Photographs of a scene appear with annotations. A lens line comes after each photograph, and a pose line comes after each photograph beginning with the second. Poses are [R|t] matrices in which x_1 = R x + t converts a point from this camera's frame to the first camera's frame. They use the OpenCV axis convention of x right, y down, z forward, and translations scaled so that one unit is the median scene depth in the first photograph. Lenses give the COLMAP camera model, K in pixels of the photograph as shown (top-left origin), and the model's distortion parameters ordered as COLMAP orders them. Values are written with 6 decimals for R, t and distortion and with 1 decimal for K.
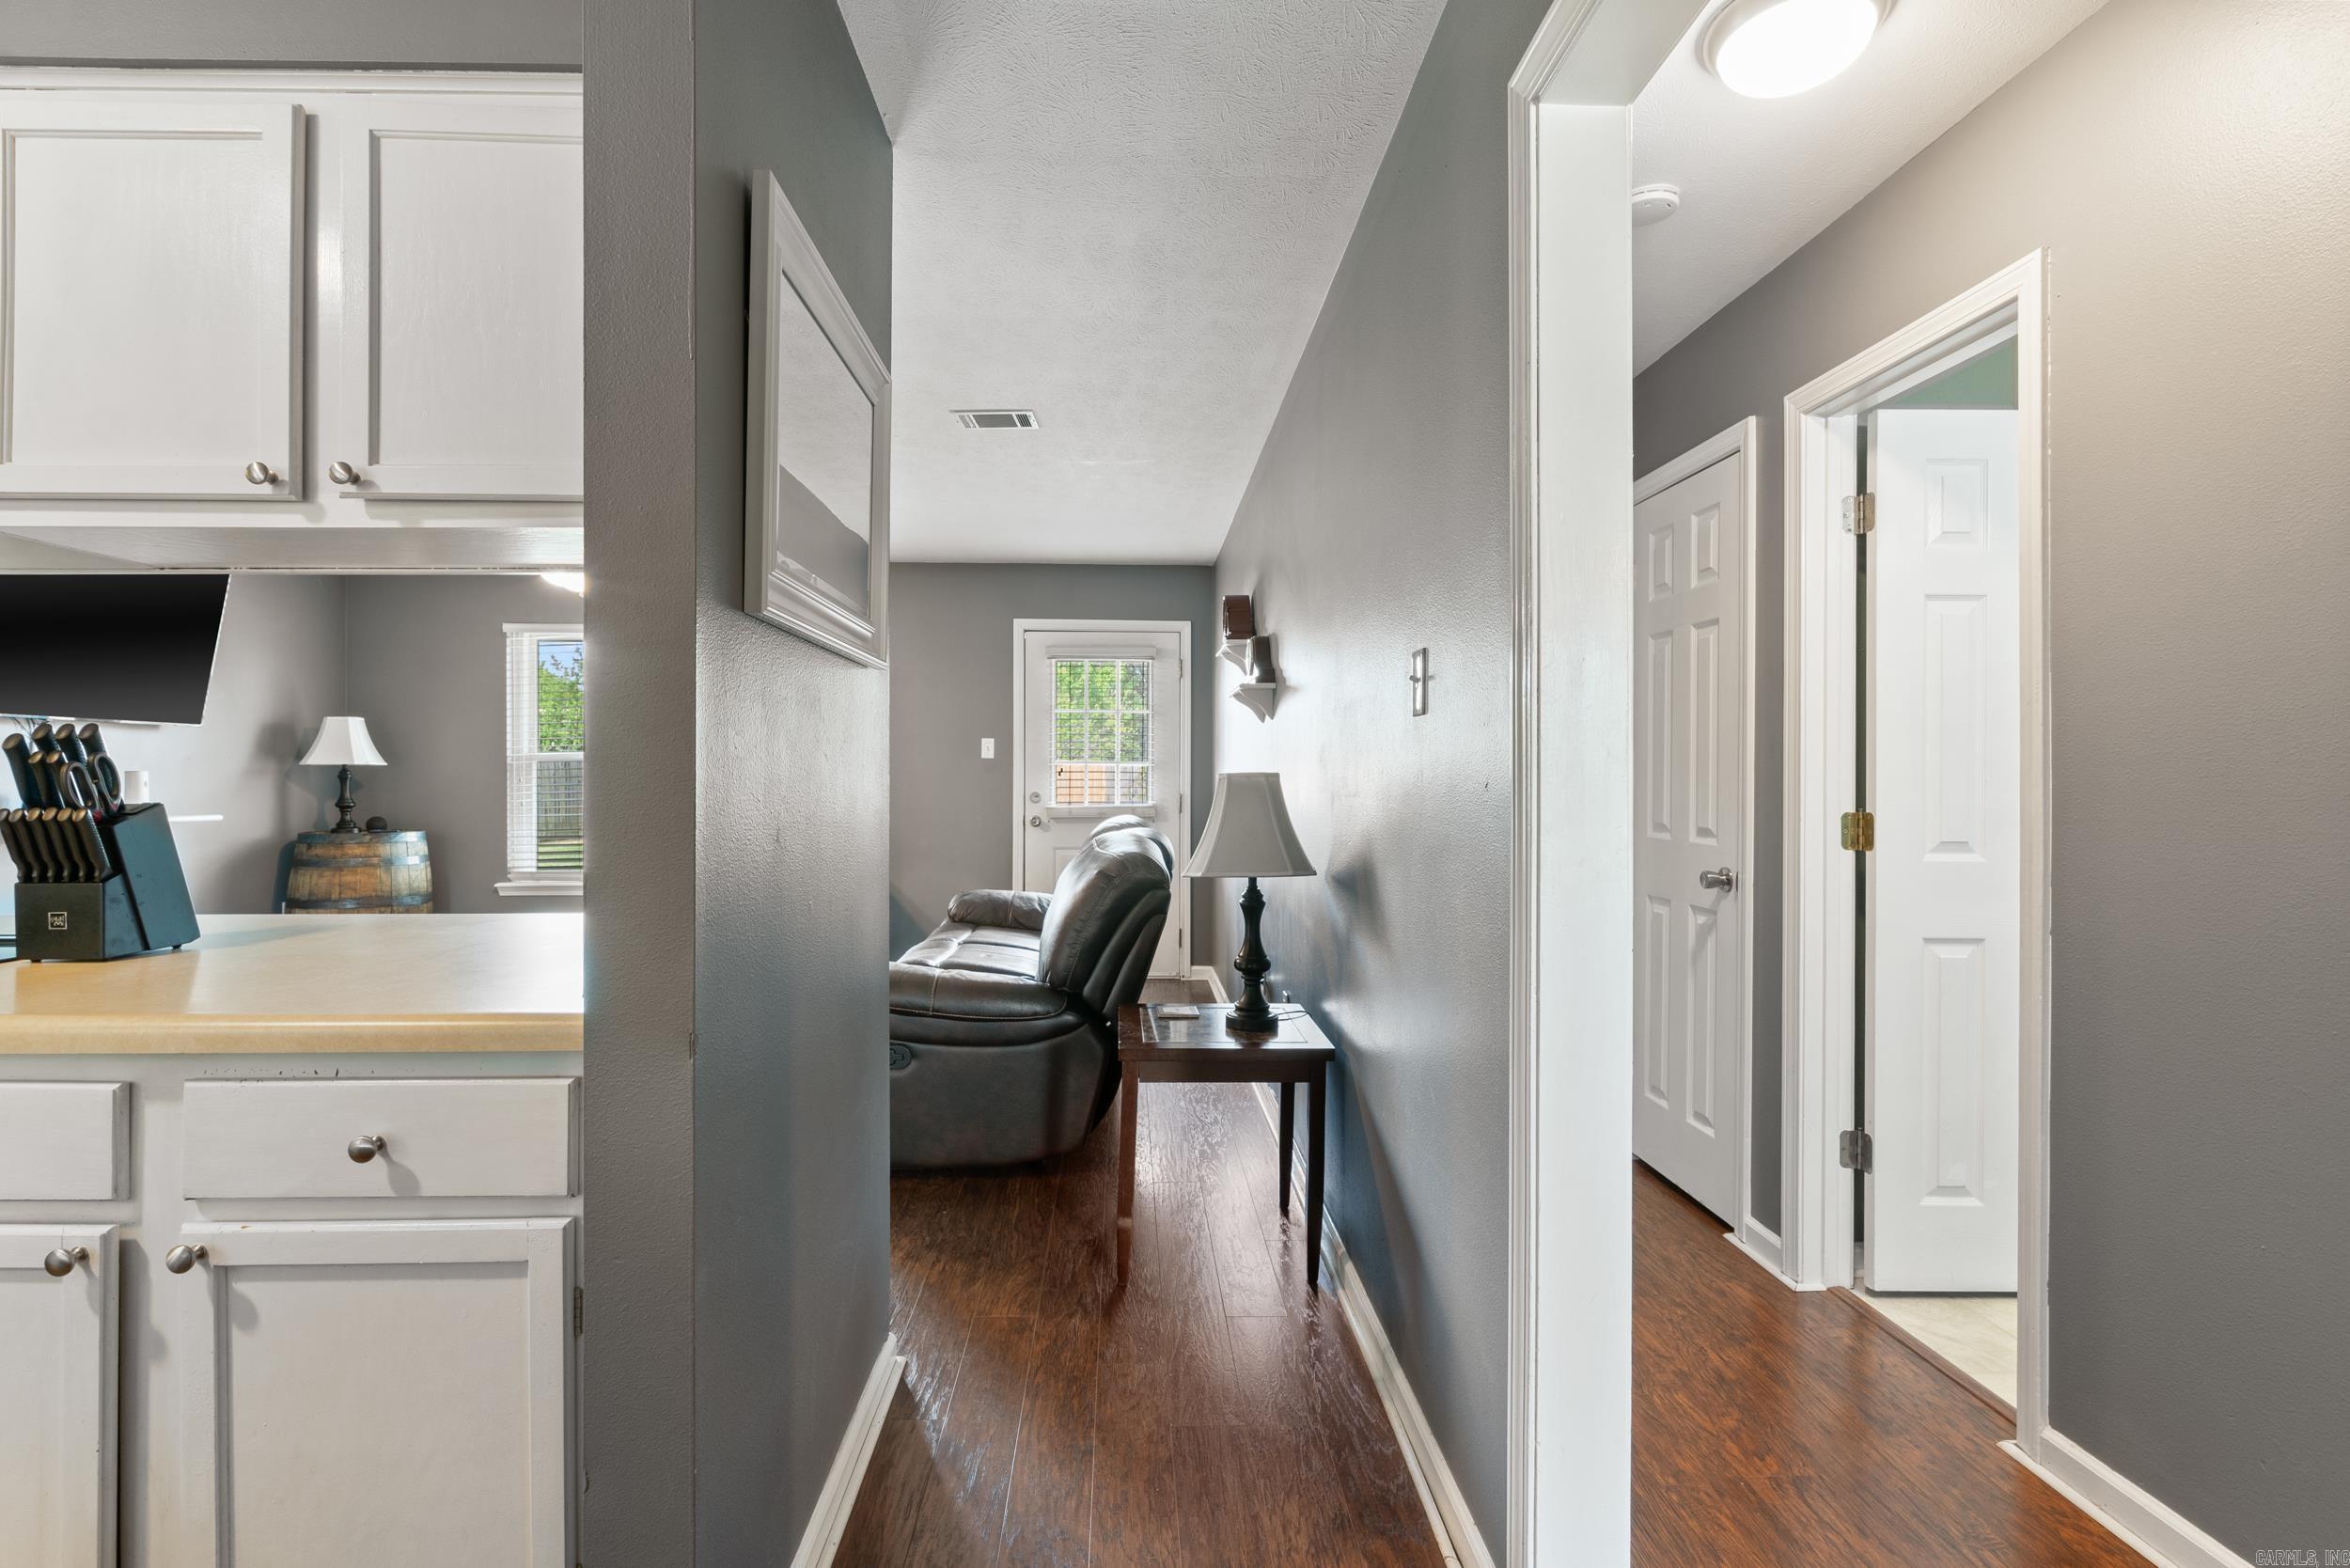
lens RADIAL K [[1104.8, 0, 1167.4], [0, 1104.8, 780.5], [0, 0, 1]] dist [-0.000328, 0.000579]
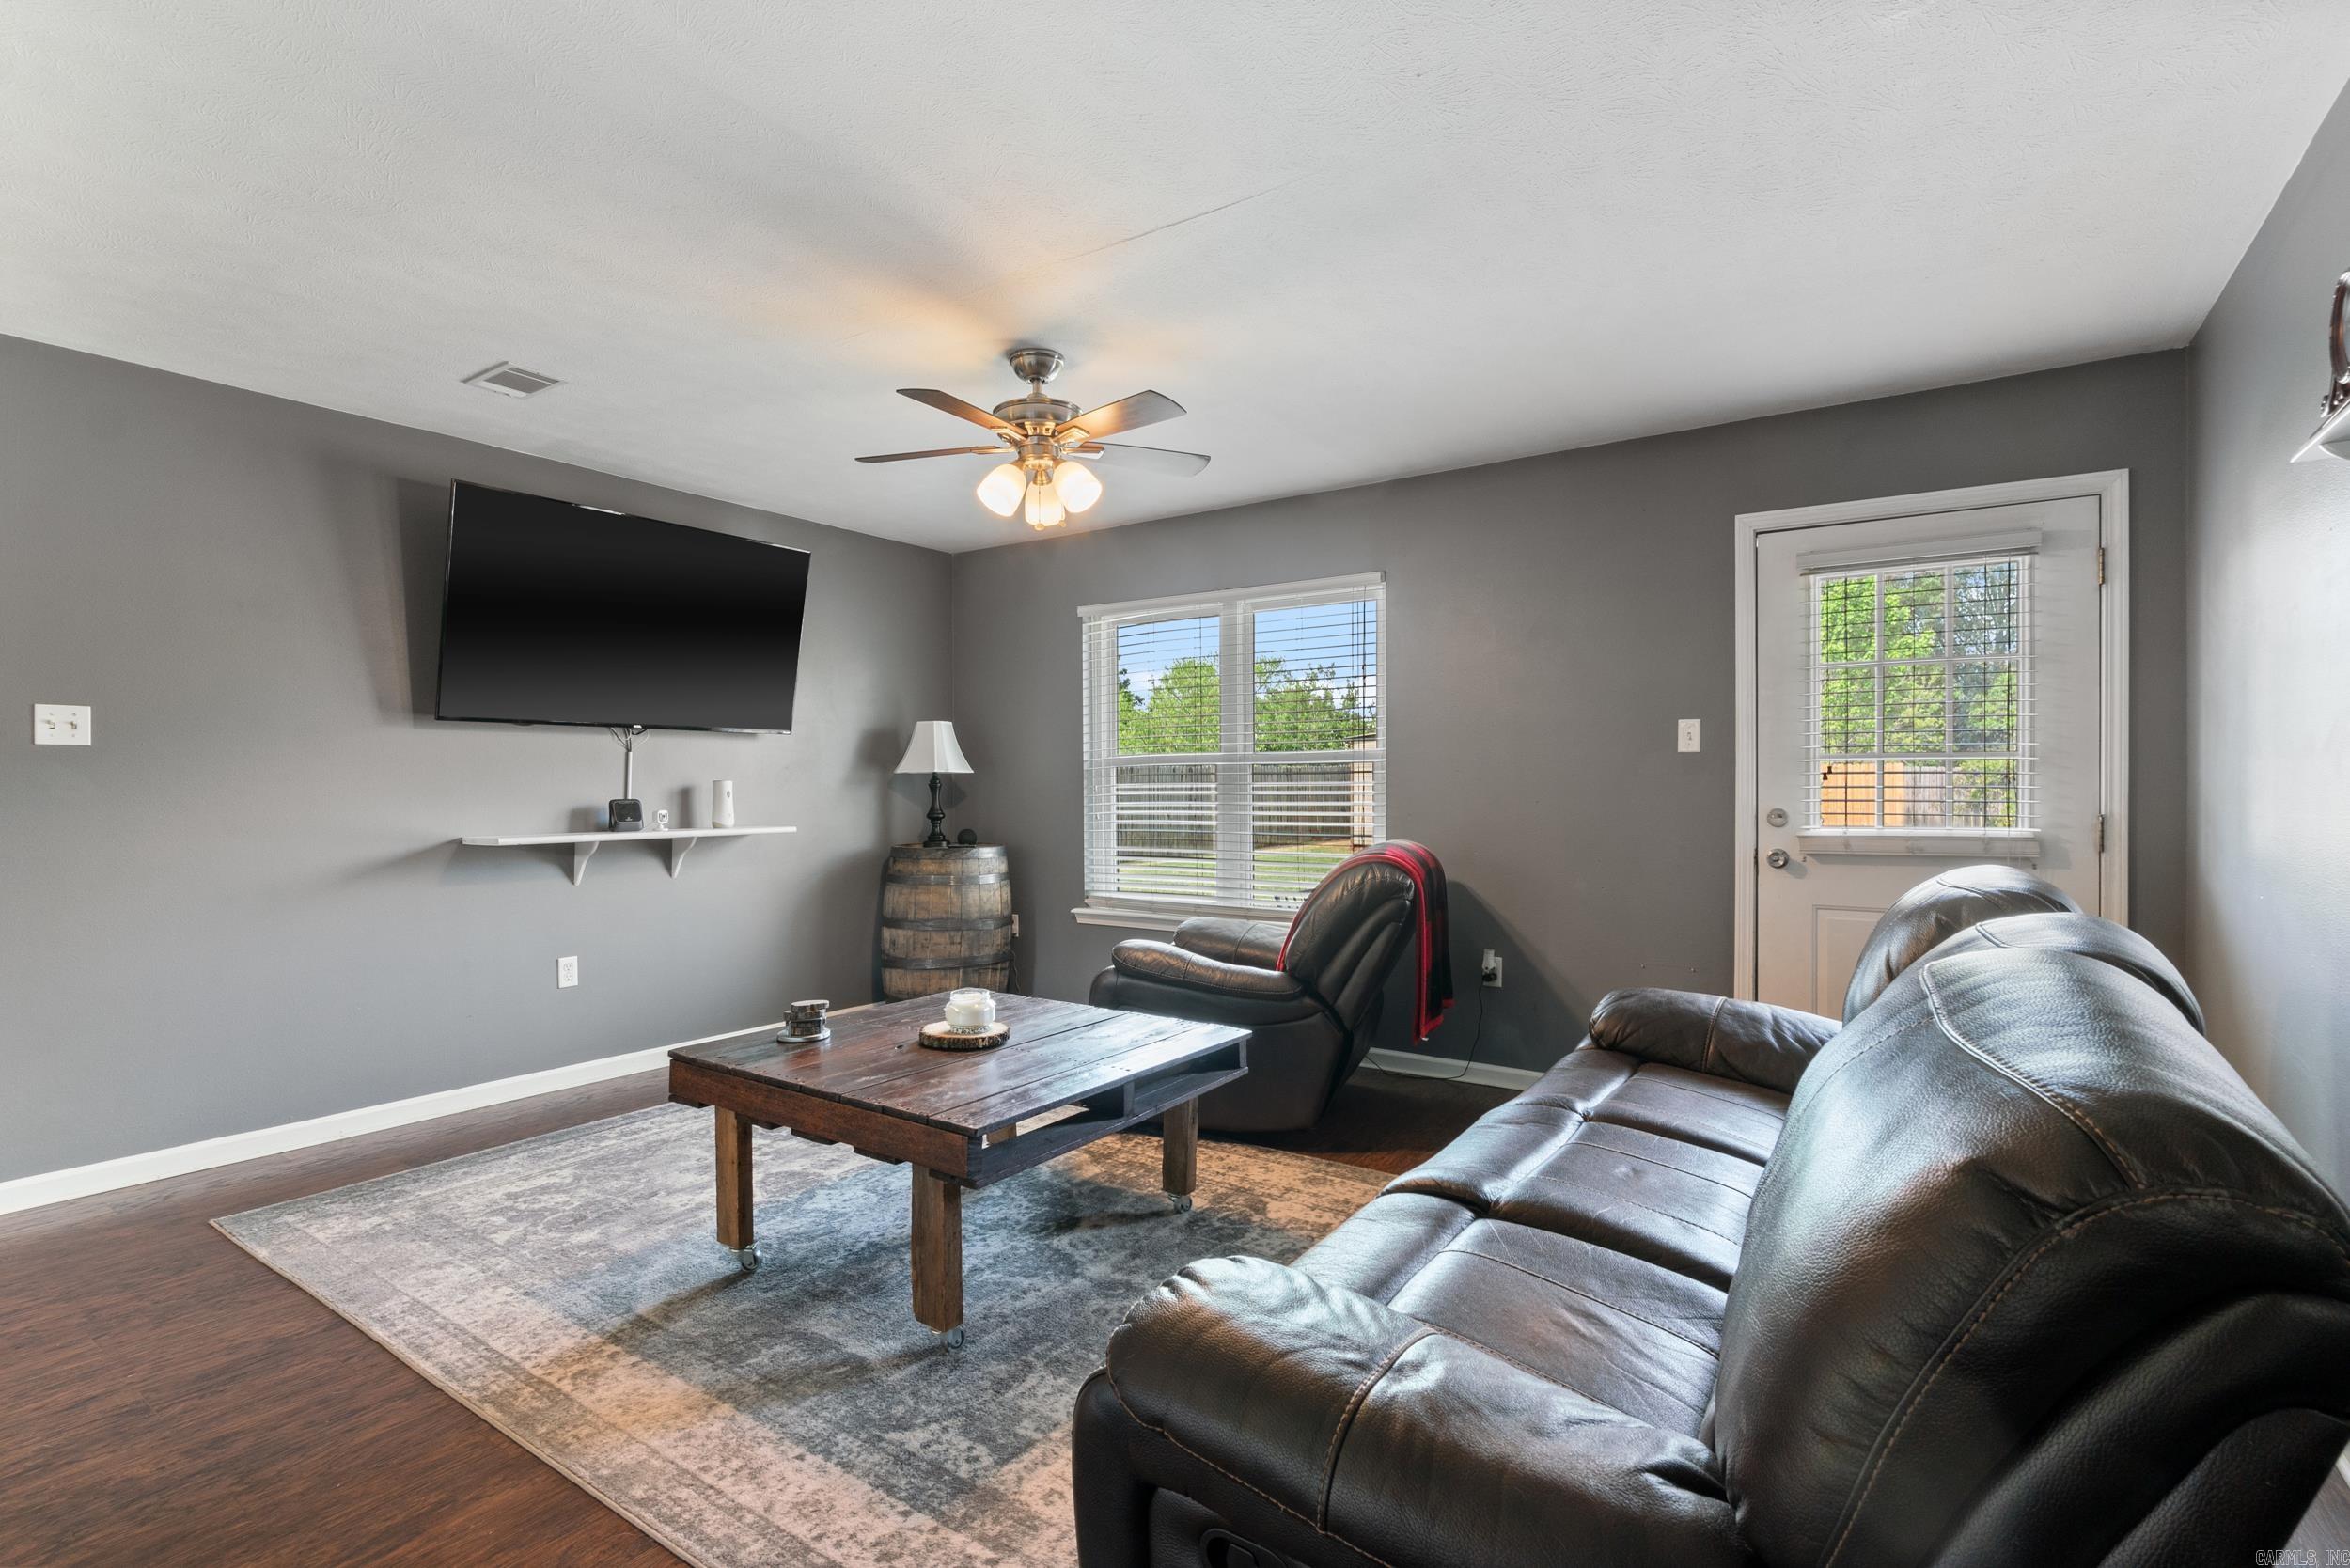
lens RADIAL K [[1103.8, 0, 1175.0], [0, 1103.8, 784.0], [0, 0, 1]] dist [-0.006707, -0.000083]
pose [[0.803267, -0.003815, -0.595608, -0.033289], [0.001663, 0.999990, -0.004163, -0.000613], [0.595617, 0.002354, 0.803265, 0.396210]]
